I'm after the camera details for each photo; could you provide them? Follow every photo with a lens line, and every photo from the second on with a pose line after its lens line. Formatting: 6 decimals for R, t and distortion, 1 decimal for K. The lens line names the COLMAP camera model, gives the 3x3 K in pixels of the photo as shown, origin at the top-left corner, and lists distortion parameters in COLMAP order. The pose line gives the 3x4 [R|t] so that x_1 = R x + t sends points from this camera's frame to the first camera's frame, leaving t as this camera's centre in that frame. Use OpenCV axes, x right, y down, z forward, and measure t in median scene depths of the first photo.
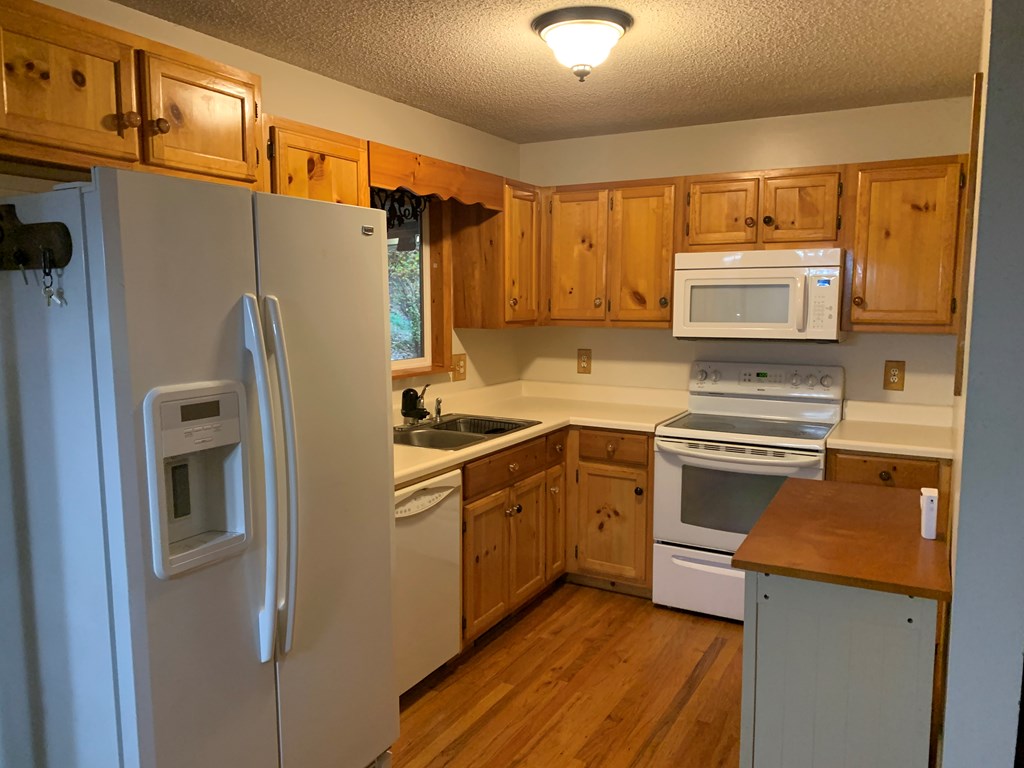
lens RADIAL K [[790.6, 0, 500.6], [0, 790.6, 384.1], [0, 0, 1]] dist [0.051210, -0.059892]
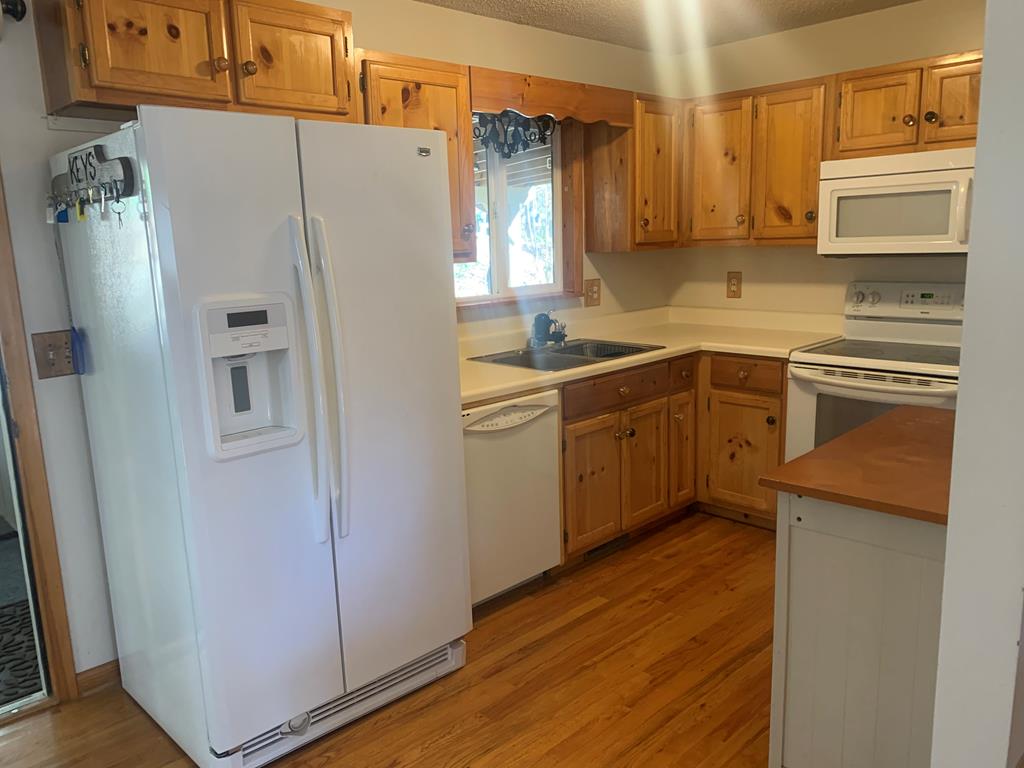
lens RADIAL K [[790.6, 0, 500.6], [0, 790.6, 384.1], [0, 0, 1]] dist [0.051210, -0.059892]
pose [[0.956880, 0.021373, -0.289695, 0.145405], [0.001467, 0.996921, 0.078395, 0.017631], [0.290478, -0.075439, 0.953903, 0.004133]]
